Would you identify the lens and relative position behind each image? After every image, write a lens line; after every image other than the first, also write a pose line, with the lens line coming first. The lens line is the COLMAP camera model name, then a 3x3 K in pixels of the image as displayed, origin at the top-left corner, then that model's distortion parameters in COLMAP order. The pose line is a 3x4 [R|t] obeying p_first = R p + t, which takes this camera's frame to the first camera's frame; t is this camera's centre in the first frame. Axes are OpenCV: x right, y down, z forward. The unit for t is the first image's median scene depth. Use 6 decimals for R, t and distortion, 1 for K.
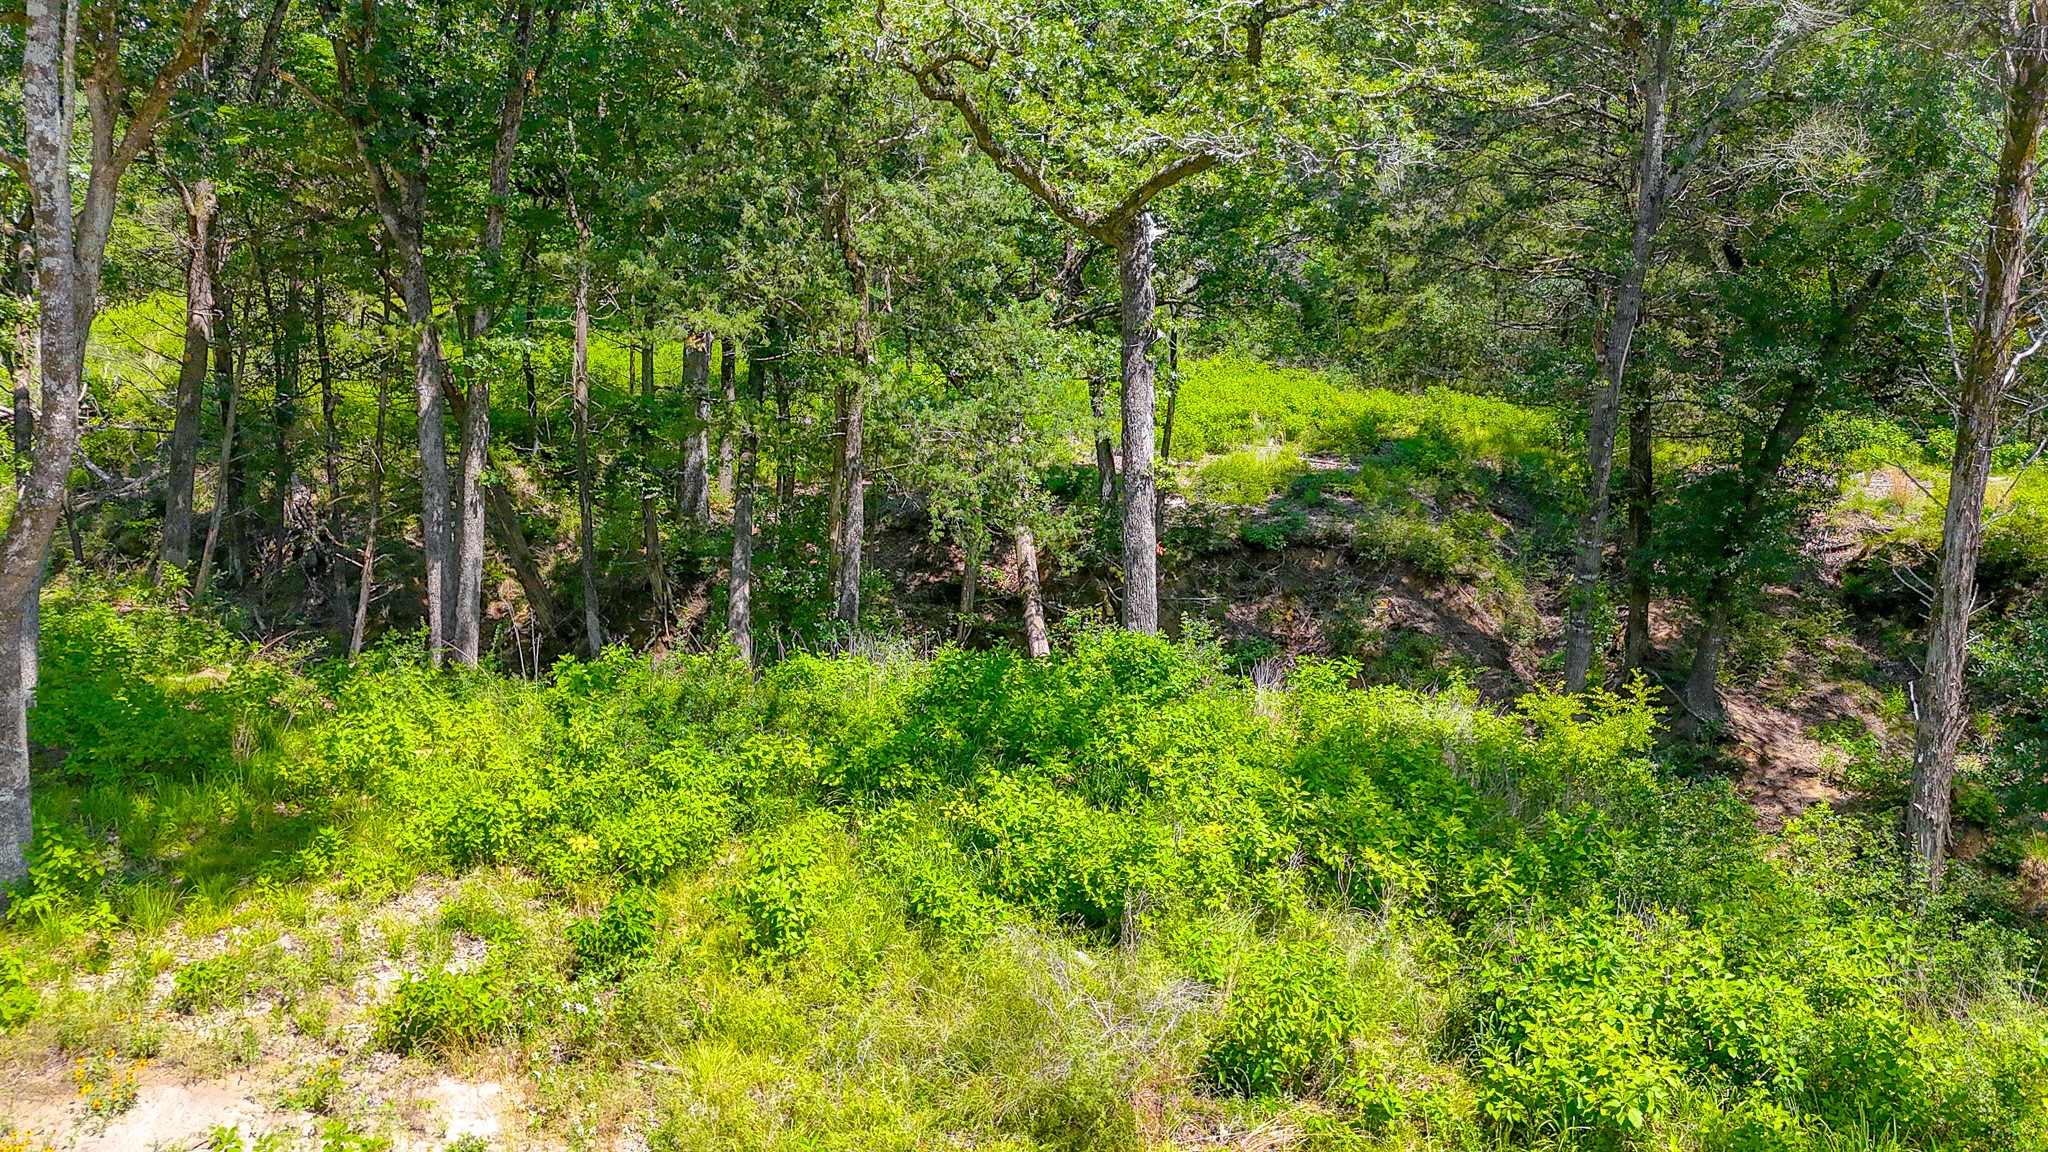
lens RADIAL K [[1619.5, 0, 1024.7], [0, 1619.5, 396.6], [0, 0, 1]] dist [0.032235, -0.012655]
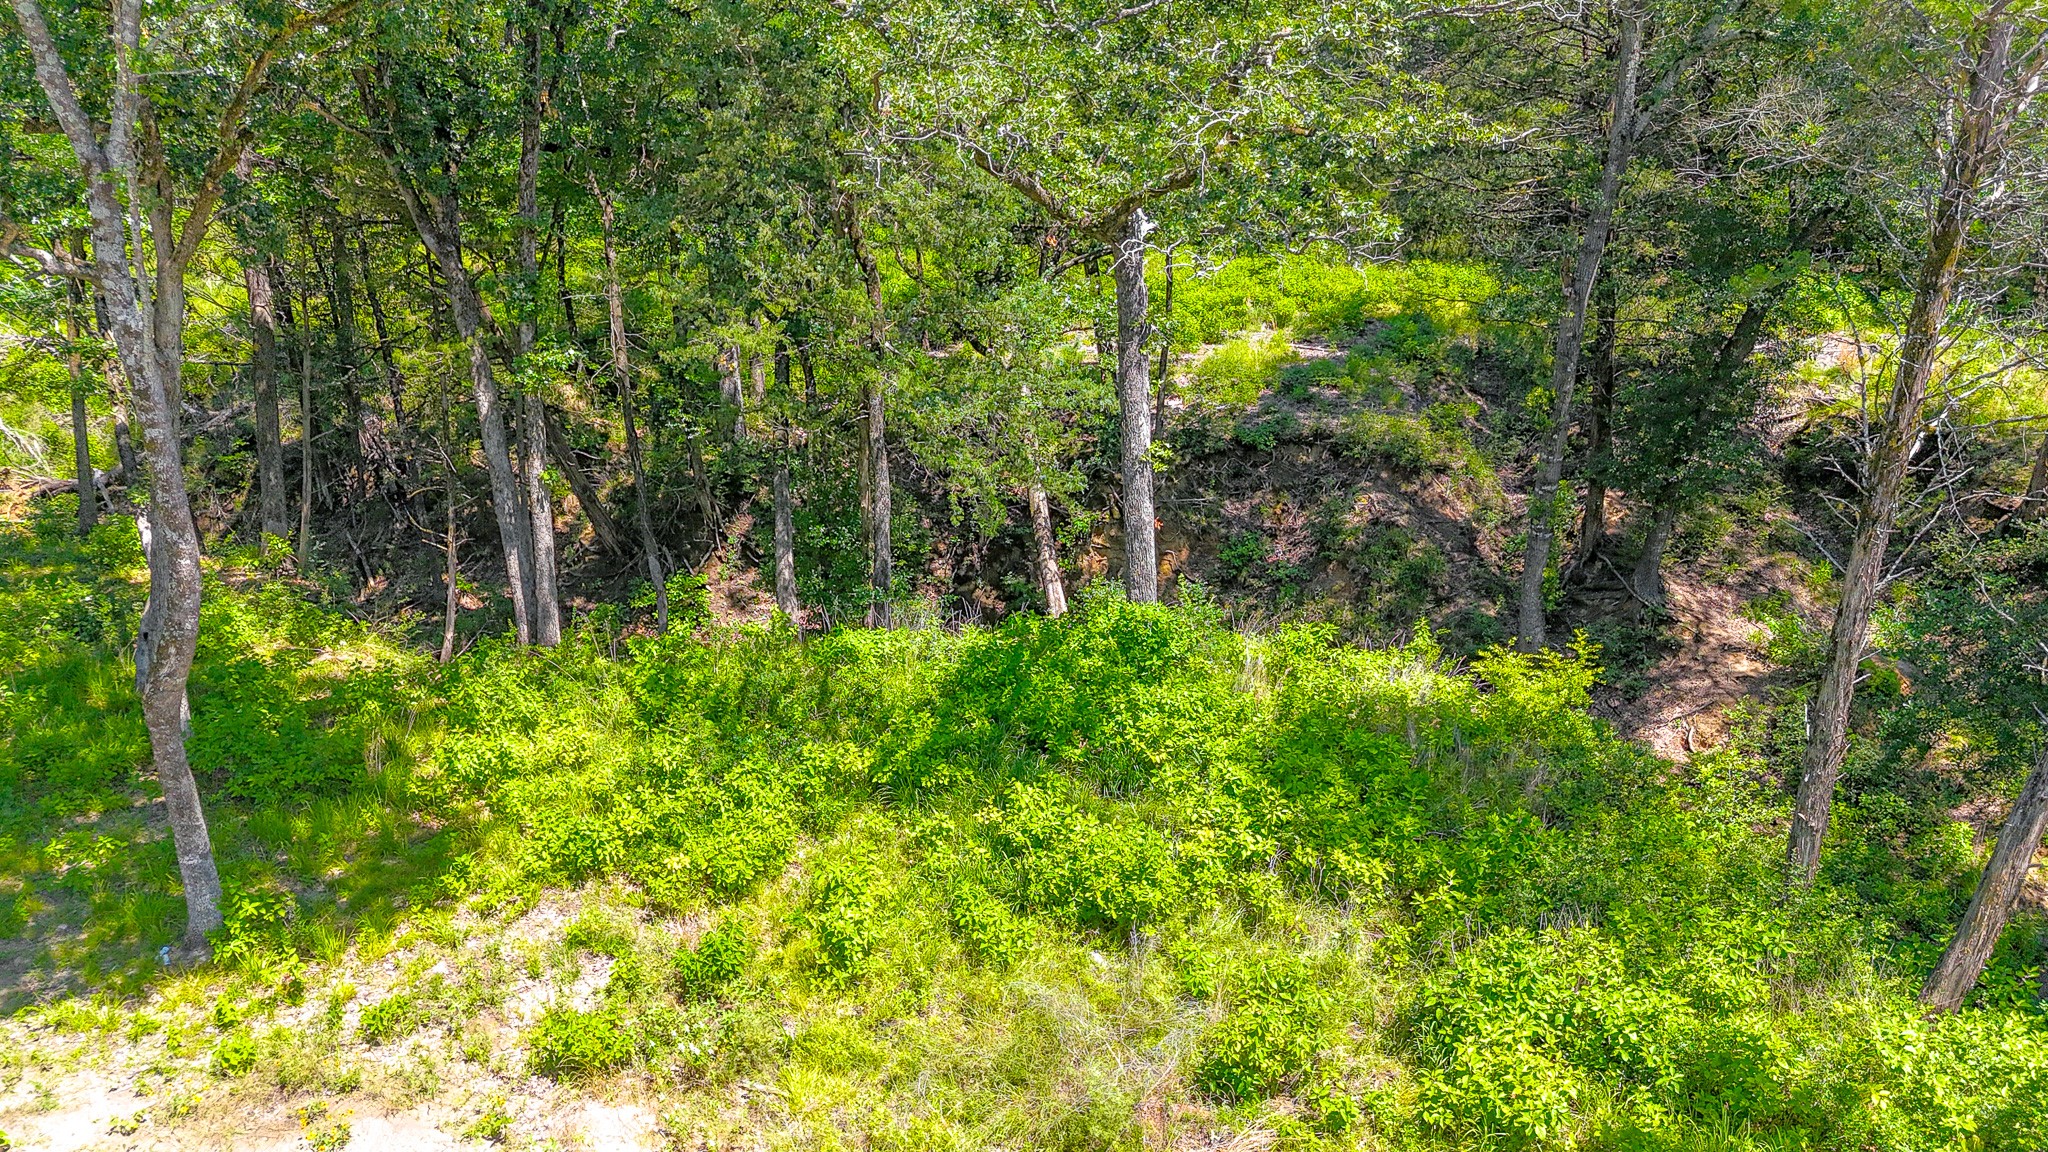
lens RADIAL K [[1505.1, 0, 1024.0], [0, 1505.1, 576.0], [0, 0, 1]] dist [0.027581, -0.003974]
pose [[0.998985, -0.042487, -0.014933, 0.006321], [0.044797, 0.971525, 0.232665, -0.136109], [0.004622, -0.233098, 0.972442, -0.018388]]
